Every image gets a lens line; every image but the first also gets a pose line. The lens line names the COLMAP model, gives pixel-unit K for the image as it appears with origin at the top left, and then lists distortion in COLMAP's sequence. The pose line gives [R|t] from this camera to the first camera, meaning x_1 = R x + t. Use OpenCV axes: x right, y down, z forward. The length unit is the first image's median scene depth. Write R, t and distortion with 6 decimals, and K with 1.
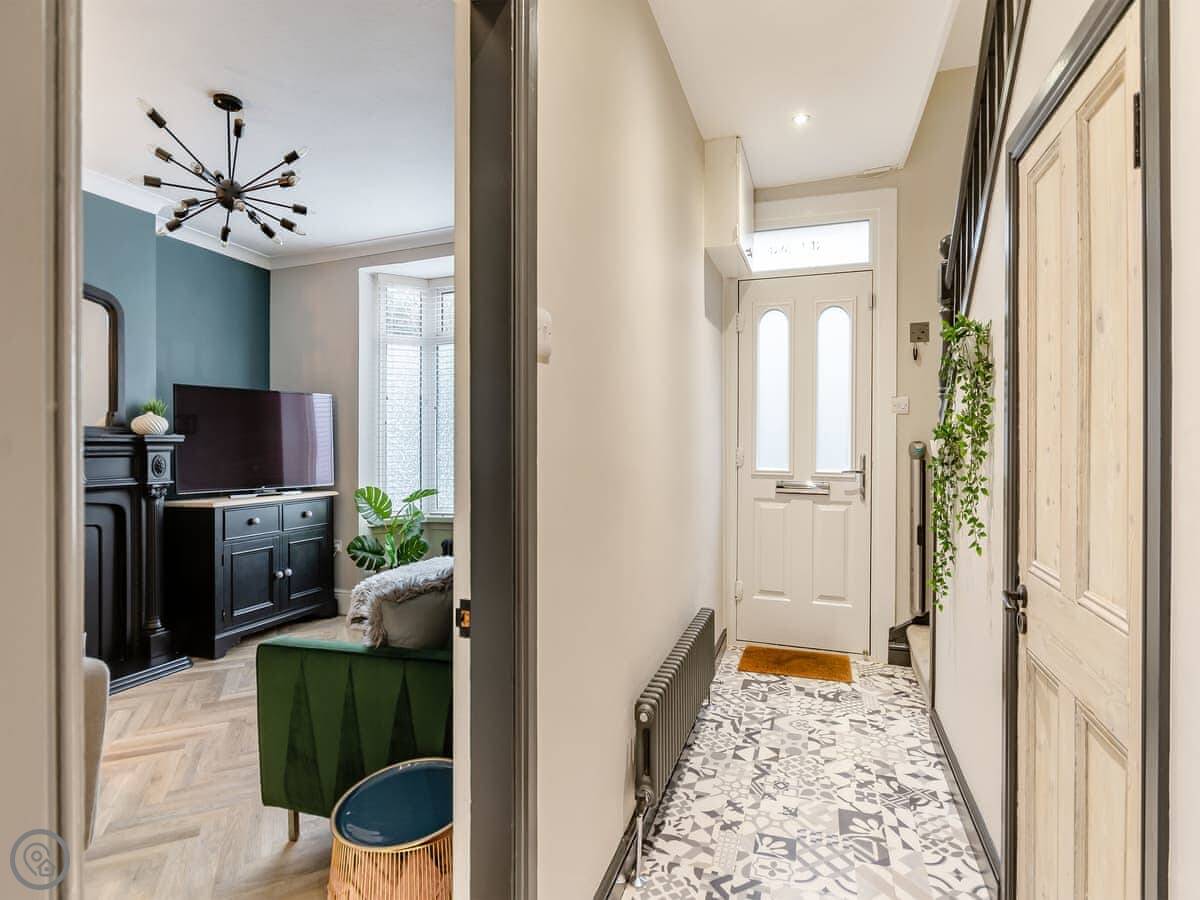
lens RADIAL K [[624.2, 0, 603.8], [0, 624.2, 440.4], [0, 0, 1]] dist [-0.001136, -0.003260]
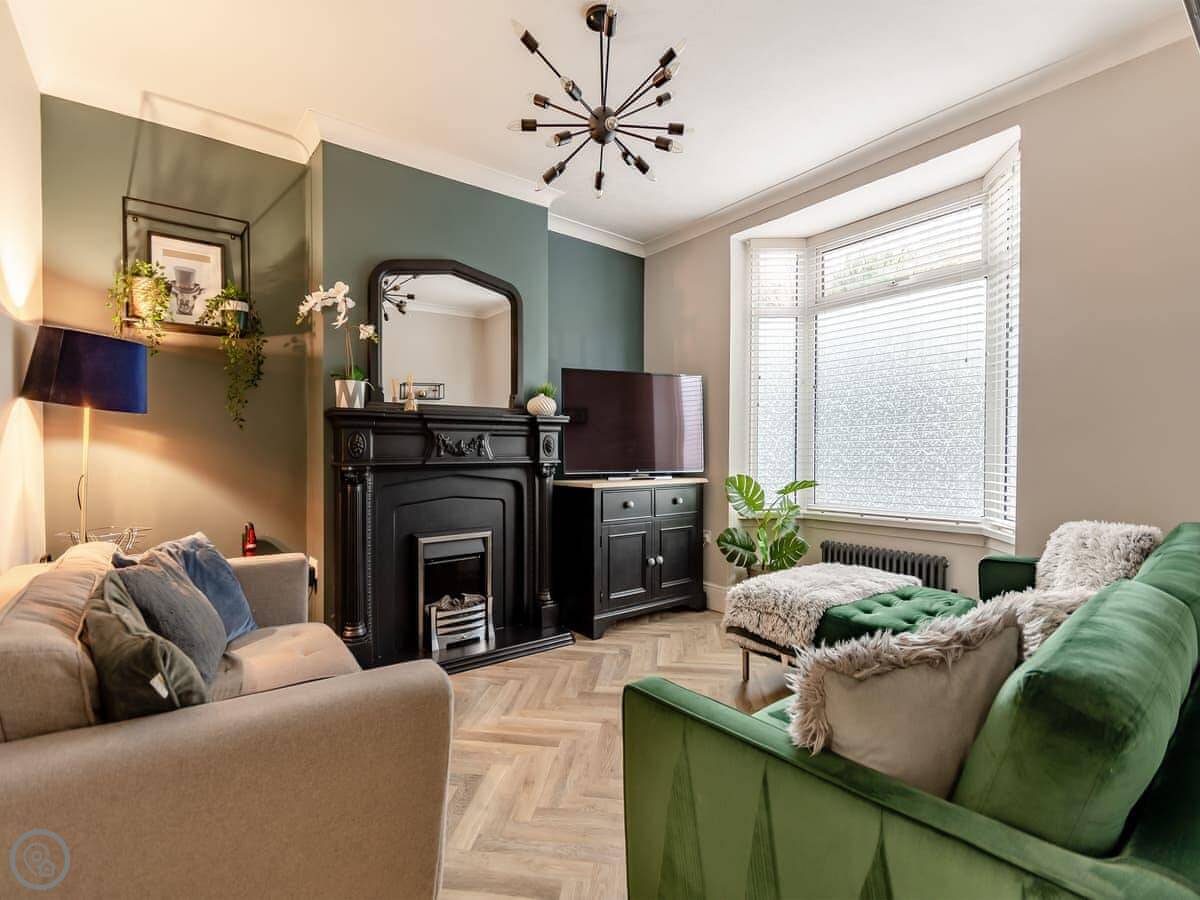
lens RADIAL K [[554.5, 0, 595.7], [0, 554.5, 445.4], [0, 0, 1]] dist [-0.001503, -0.000155]
pose [[0.836843, 0.006815, -0.547400, -0.141562], [-0.003586, 0.999969, 0.006967, 0.034064], [0.547431, -0.003867, 0.836842, 0.269058]]
